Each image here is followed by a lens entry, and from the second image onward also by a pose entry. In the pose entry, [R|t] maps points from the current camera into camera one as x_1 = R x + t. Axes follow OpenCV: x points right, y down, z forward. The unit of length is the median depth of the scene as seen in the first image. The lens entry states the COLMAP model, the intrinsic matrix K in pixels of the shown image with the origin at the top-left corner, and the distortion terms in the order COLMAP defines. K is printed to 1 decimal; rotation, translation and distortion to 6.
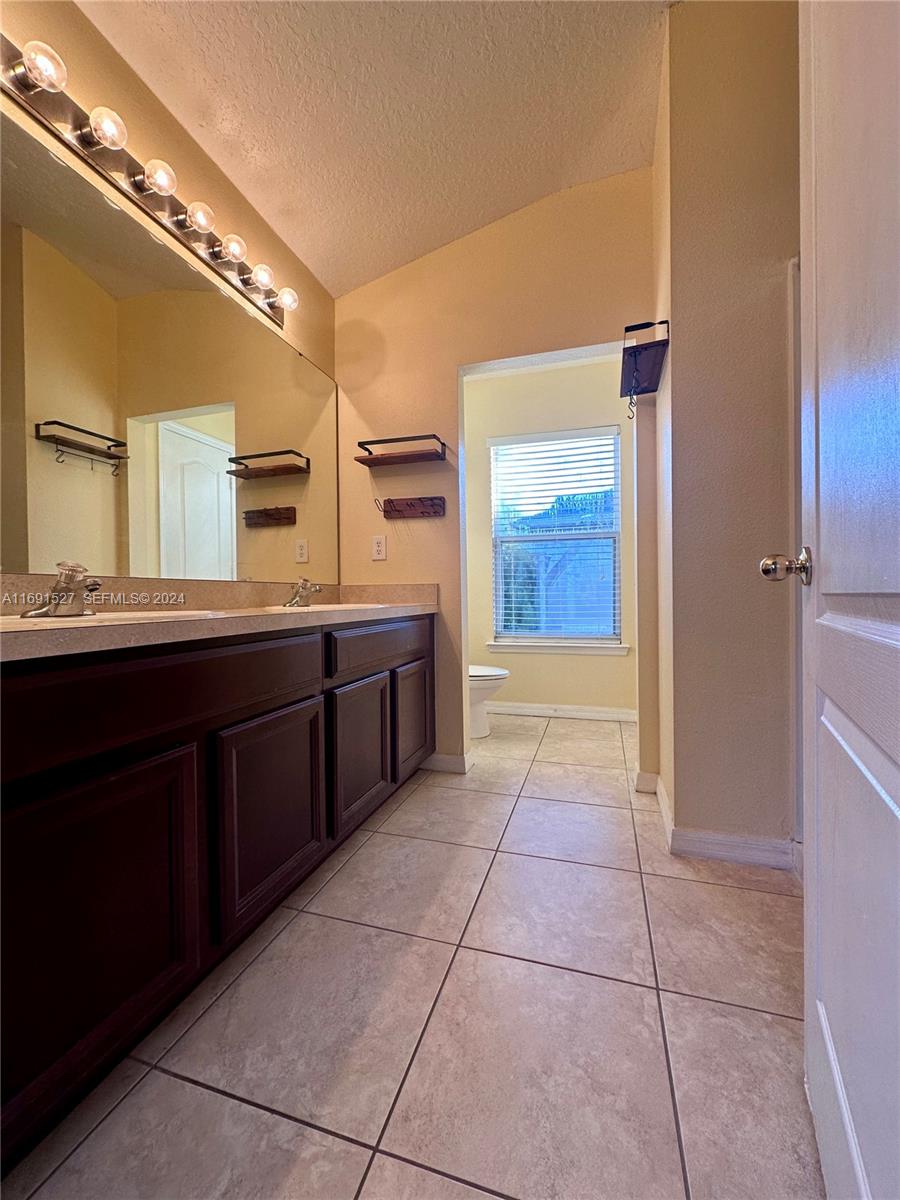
lens RADIAL K [[478.1, 0, 450.9], [0, 478.1, 600.6], [0, 0, 1]] dist [-0.003154, 0.000842]
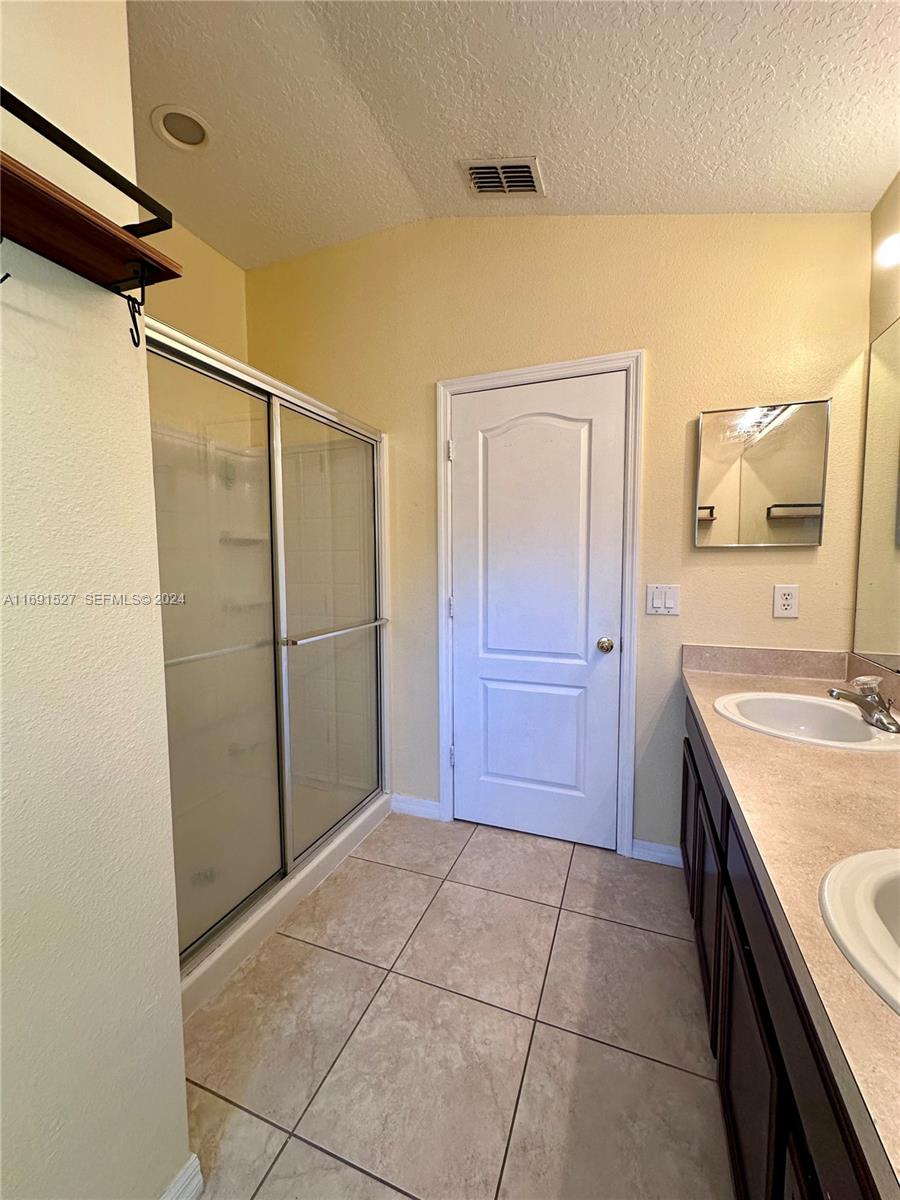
lens RADIAL K [[478.1, 0, 451.0], [0, 478.1, 600.9], [0, 0, 1]] dist [-0.003154, 0.000842]
pose [[-0.997604, 0.012473, 0.068050, 0.091720], [0.018787, 0.995494, 0.092949, -0.264499], [-0.066584, 0.094004, -0.993343, 1.485979]]
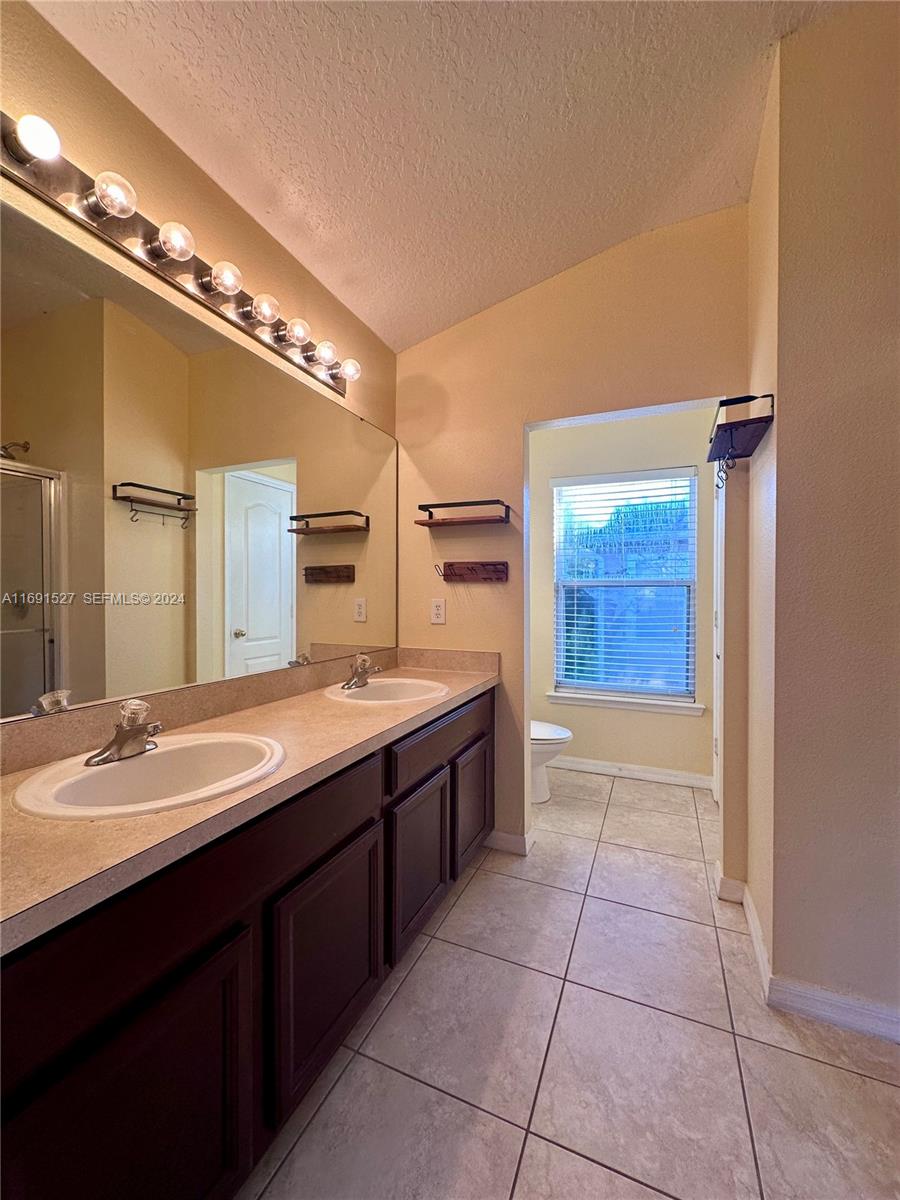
lens RADIAL K [[478.1, 0, 450.6], [0, 478.1, 601.5], [0, 0, 1]] dist [-0.003154, 0.000842]
pose [[0.994110, 0.014093, -0.107458, -0.033332], [-0.014120, 0.999900, 0.000516, -0.199125], [0.107454, 0.001004, 0.994210, 0.066700]]
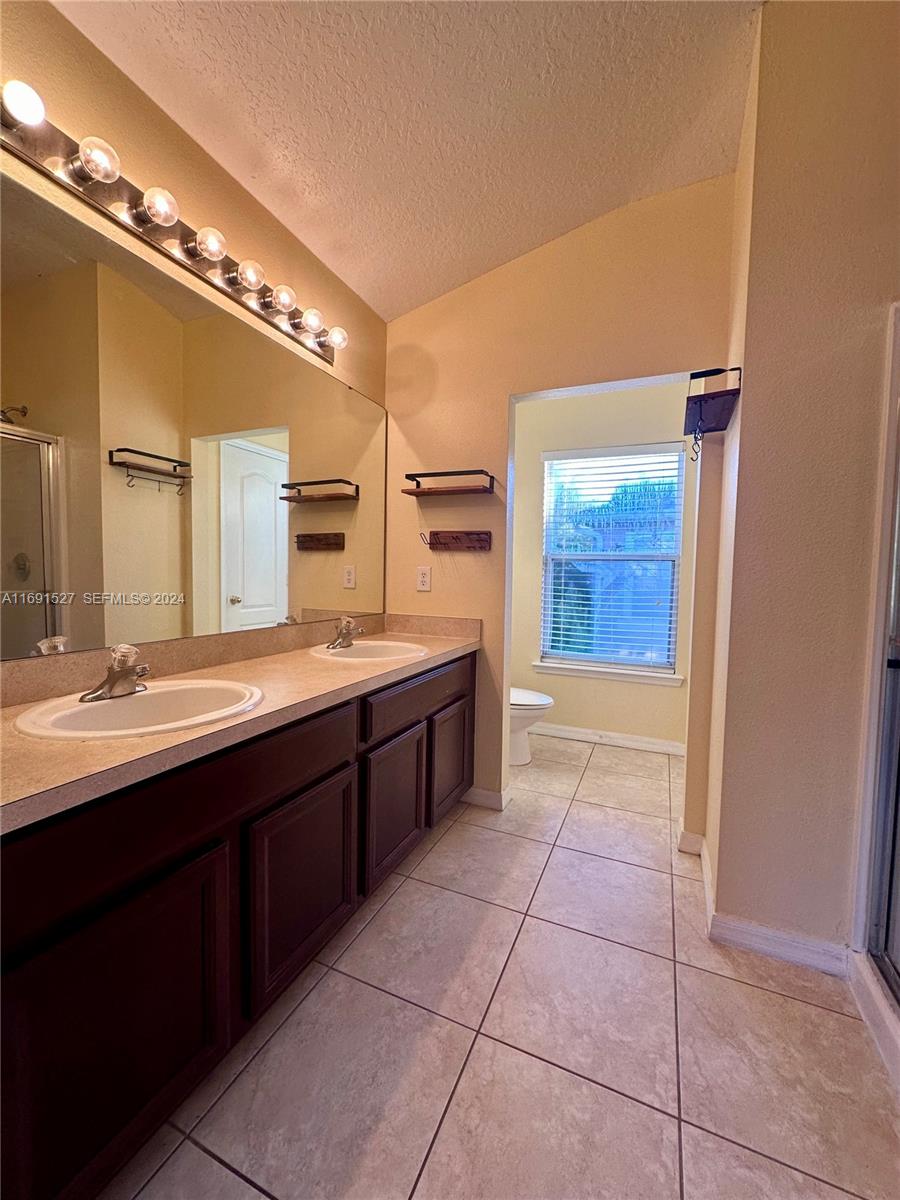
lens RADIAL K [[478.1, 0, 450.4], [0, 478.1, 601.4], [0, 0, 1]] dist [-0.003154, 0.000842]
pose [[0.993033, 0.036881, -0.111914, 0.027368], [-0.031778, 0.998387, 0.047041, -0.170218], [0.113468, -0.043157, 0.992604, 0.022478]]
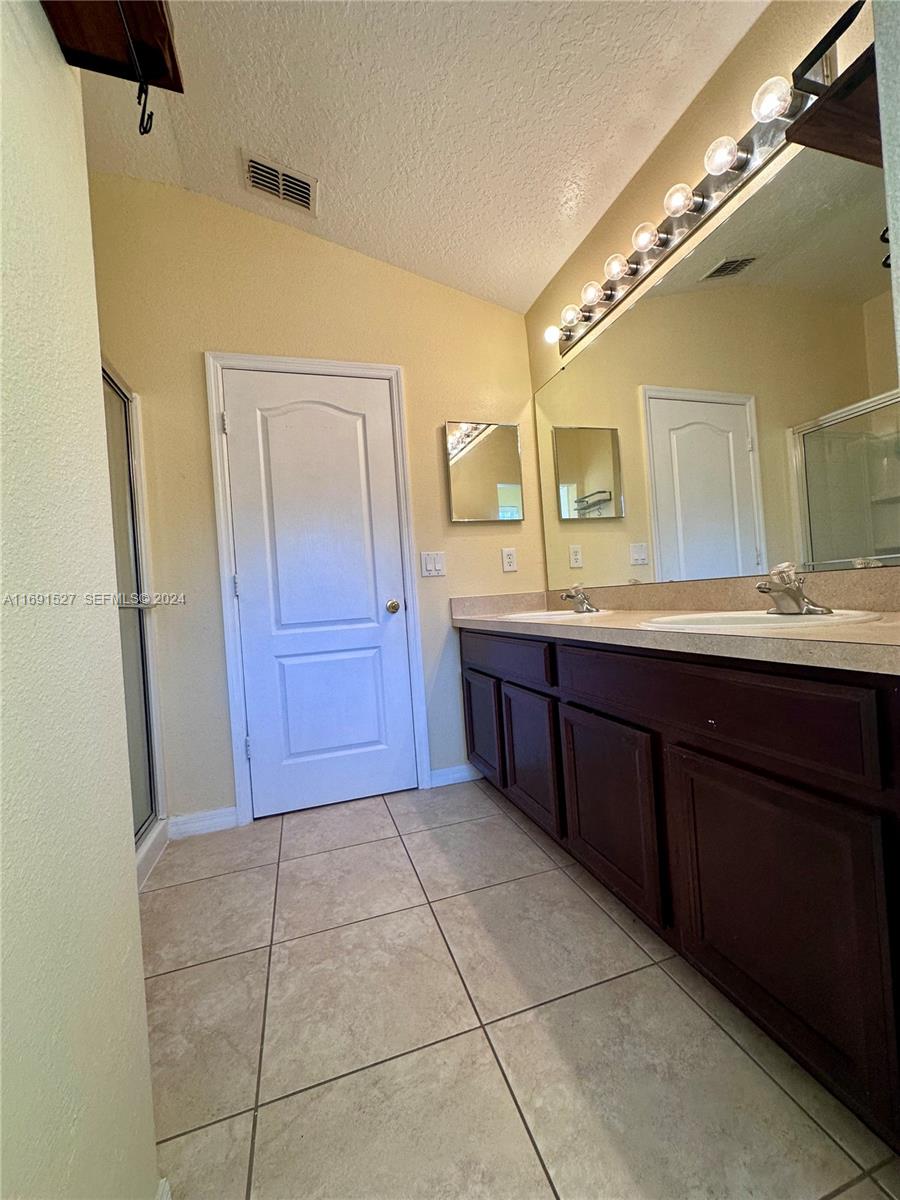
lens RADIAL K [[478.1, 0, 451.7], [0, 478.1, 600.8], [0, 0, 1]] dist [-0.003154, 0.000842]
pose [[-0.818504, 0.071222, -0.570069, 0.452793], [0.073400, 0.997118, 0.019189, -0.057419], [0.569793, -0.026137, -0.821373, 1.516800]]
